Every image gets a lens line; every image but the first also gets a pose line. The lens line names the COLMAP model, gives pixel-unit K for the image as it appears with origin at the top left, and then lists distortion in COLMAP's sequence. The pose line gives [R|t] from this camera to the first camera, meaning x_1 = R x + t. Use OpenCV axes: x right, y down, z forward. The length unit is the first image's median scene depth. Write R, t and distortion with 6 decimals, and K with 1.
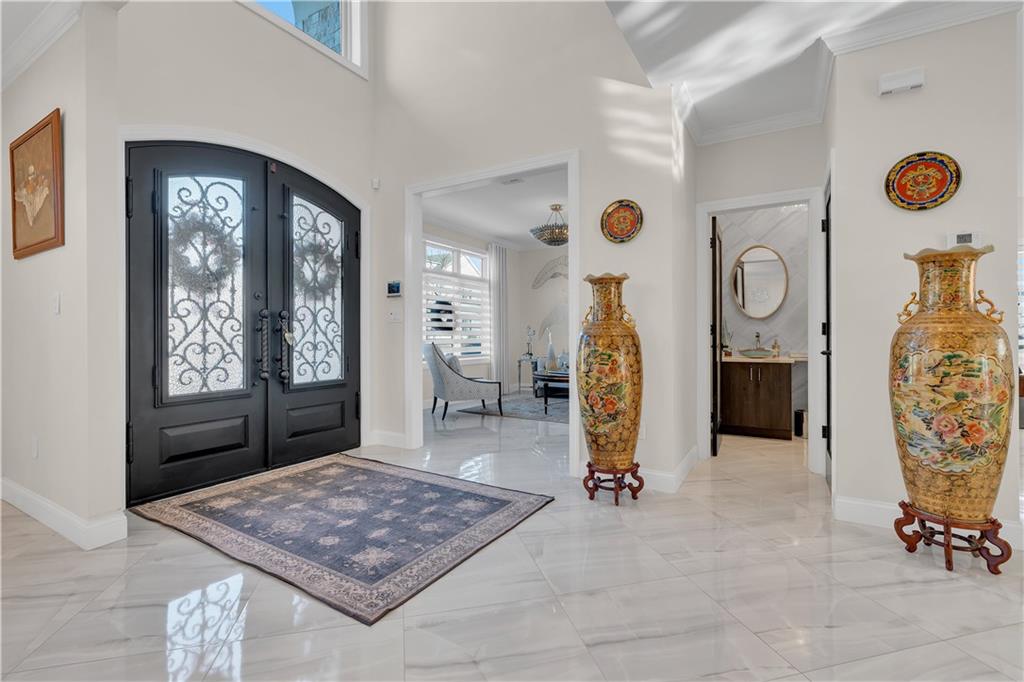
lens RADIAL K [[456.2, 0, 511.6], [0, 456.2, 335.5], [0, 0, 1]] dist [-0.008422, 0.002823]
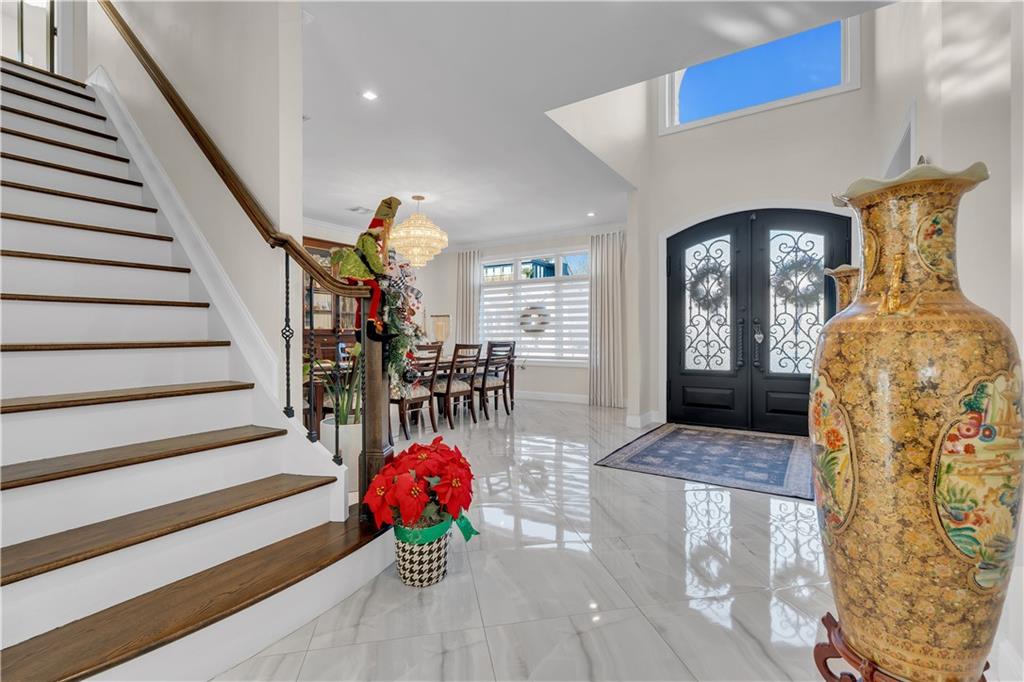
lens RADIAL K [[456.2, 0, 517.6], [0, 456.2, 334.6], [0, 0, 1]] dist [-0.008422, 0.002823]
pose [[-0.022738, 0.001499, -0.999740, 0.914975], [0.004116, 0.999991, 0.001406, -0.009315], [0.999733, -0.004083, -0.022744, 0.307636]]
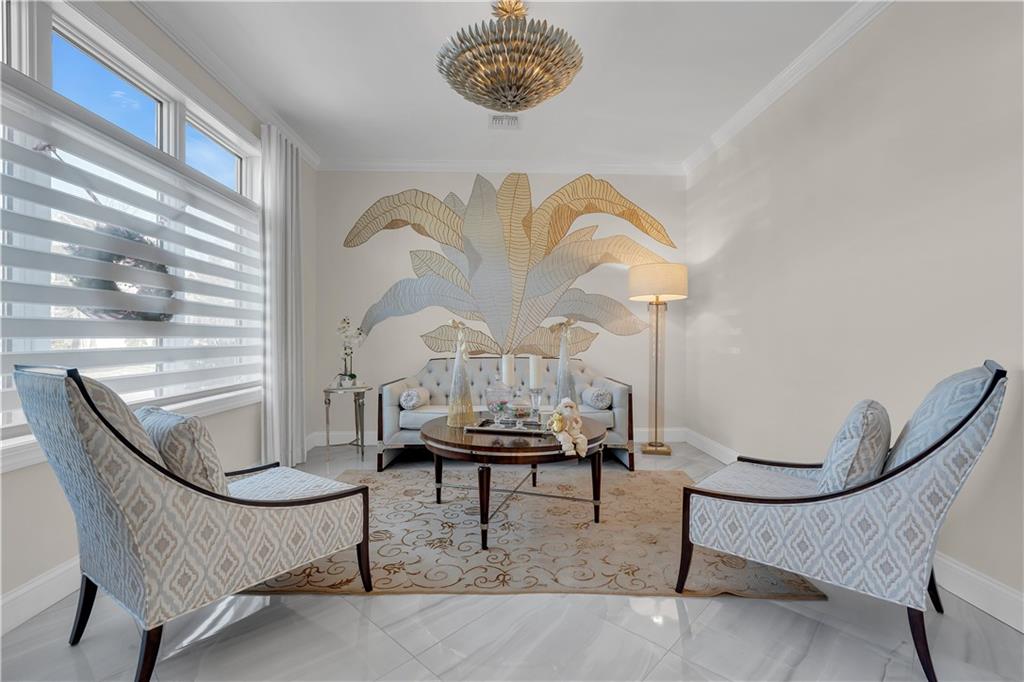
lens RADIAL K [[456.2, 0, 507.7], [0, 456.2, 338.8], [0, 0, 1]] dist [-0.008422, 0.002823]
pose [[0.843278, 0.001266, 0.537477, -0.185736], [-0.003645, 0.999988, 0.003364, -0.003042], [-0.537466, -0.004796, 0.843272, 1.153707]]
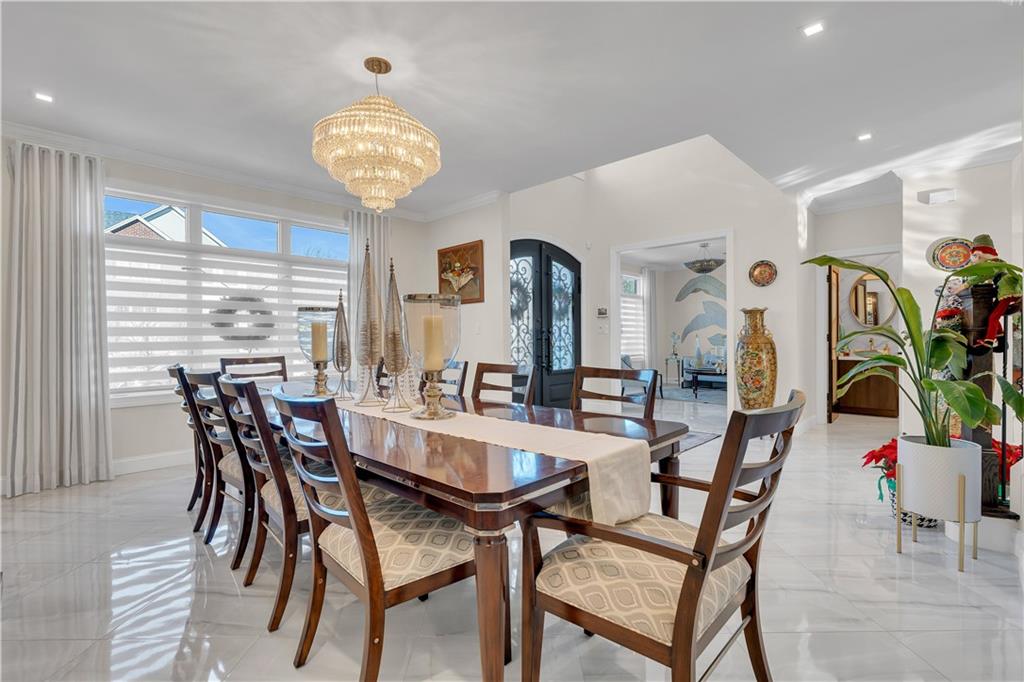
lens RADIAL K [[456.2, 0, 514.7], [0, 456.2, 341.1], [0, 0, 1]] dist [-0.008422, 0.002823]
pose [[0.973351, -0.001899, -0.229312, -0.235234], [0.004355, 0.999938, 0.010205, -0.023611], [0.229278, -0.010931, 0.973300, -0.748573]]
